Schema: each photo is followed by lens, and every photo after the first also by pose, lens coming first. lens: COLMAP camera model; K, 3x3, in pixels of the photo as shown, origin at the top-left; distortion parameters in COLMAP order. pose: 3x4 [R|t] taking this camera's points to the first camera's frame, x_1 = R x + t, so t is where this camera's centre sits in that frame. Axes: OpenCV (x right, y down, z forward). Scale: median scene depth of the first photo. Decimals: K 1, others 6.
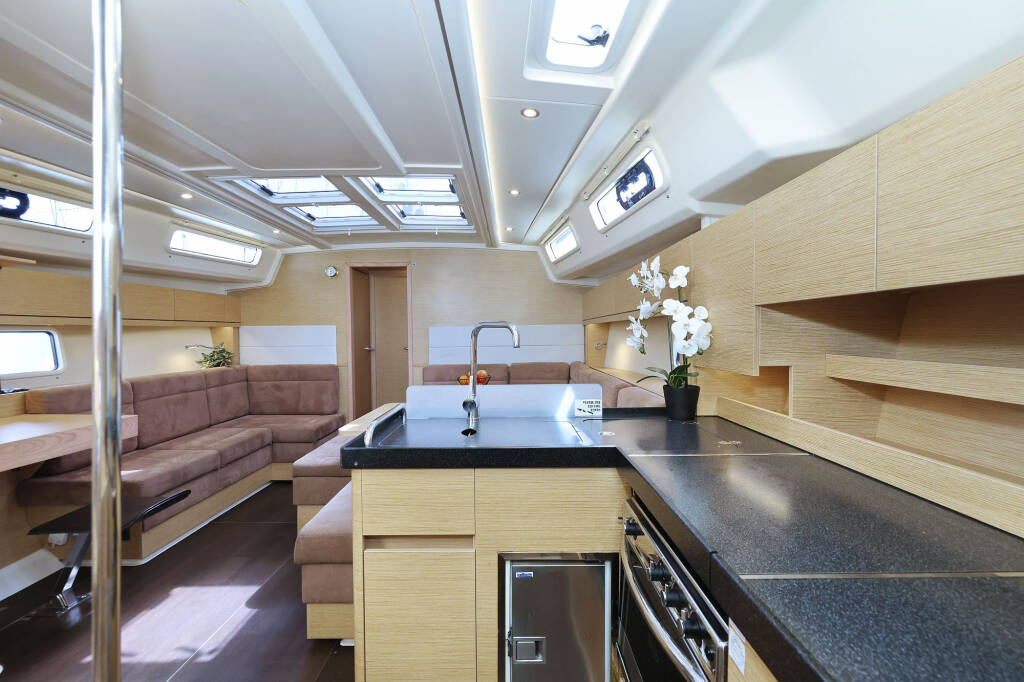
lens RADIAL K [[454.8, 0, 511.5], [0, 454.8, 335.8], [0, 0, 1]] dist [0.002652, 0.000473]
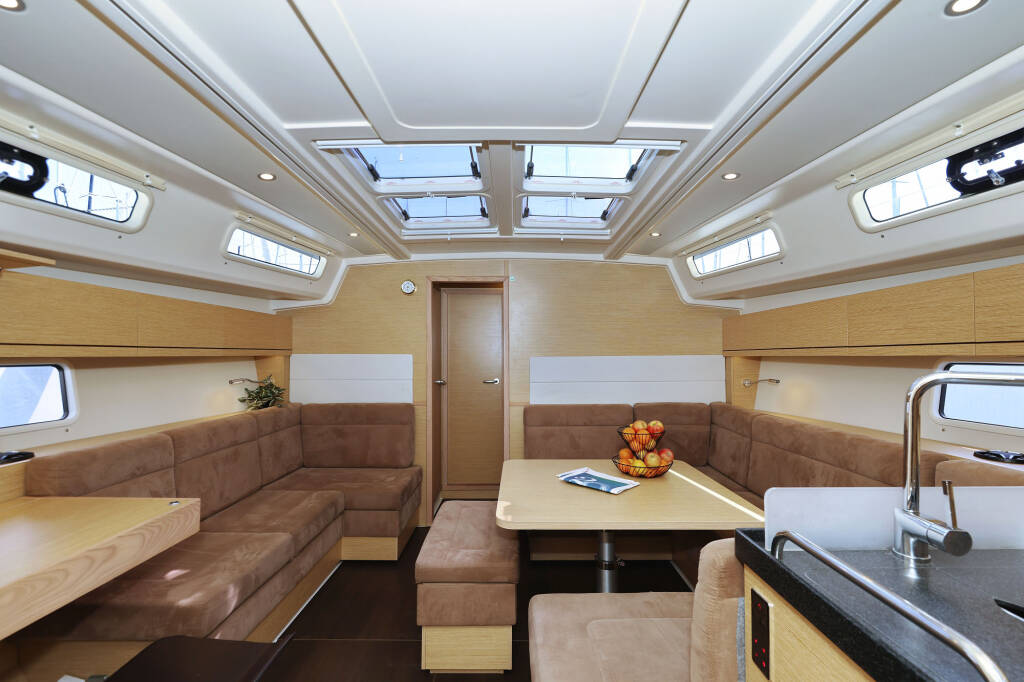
lens RADIAL K [[461.3, 0, 513.7], [0, 461.3, 339.9], [0, 0, 1]] dist [0.005073, 0.000272]
pose [[0.999878, 0.006465, 0.014201, -0.246238], [-0.005875, 0.999133, -0.041222, -0.017707], [-0.014455, 0.041133, 0.999049, 0.208065]]
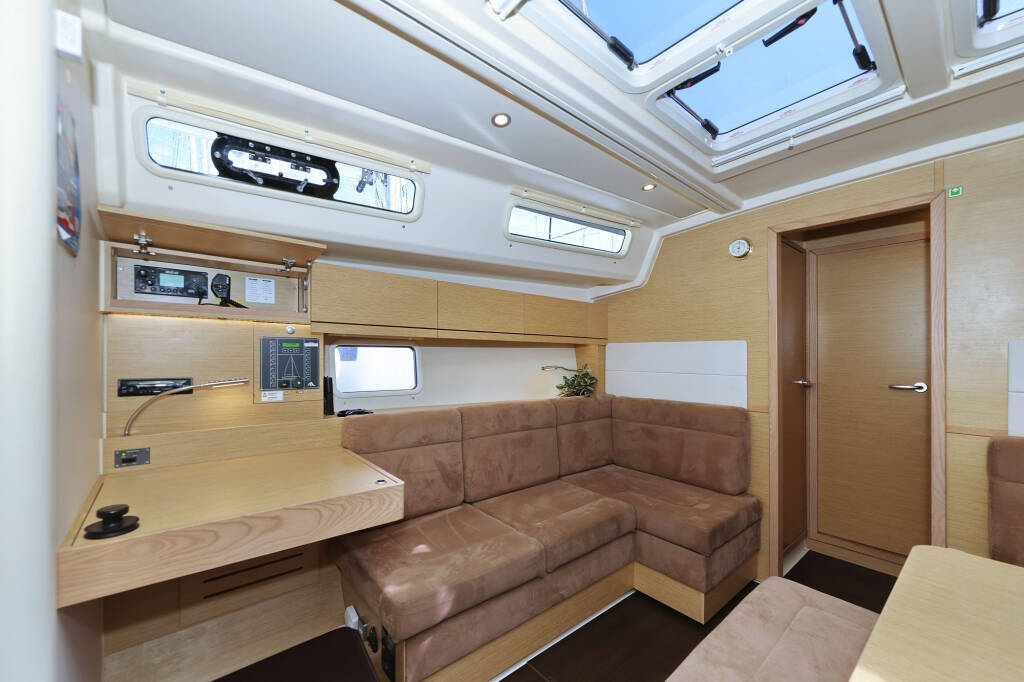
lens RADIAL K [[401.6, 0, 499.3], [0, 401.6, 353.2], [0, 0, 1]] dist [-0.001660, -0.000153]
pose [[0.646260, 0.009273, -0.763061, -0.224001], [-0.023822, 0.999684, -0.008027, 0.005154], [0.762745, 0.023365, 0.646277, 0.484249]]
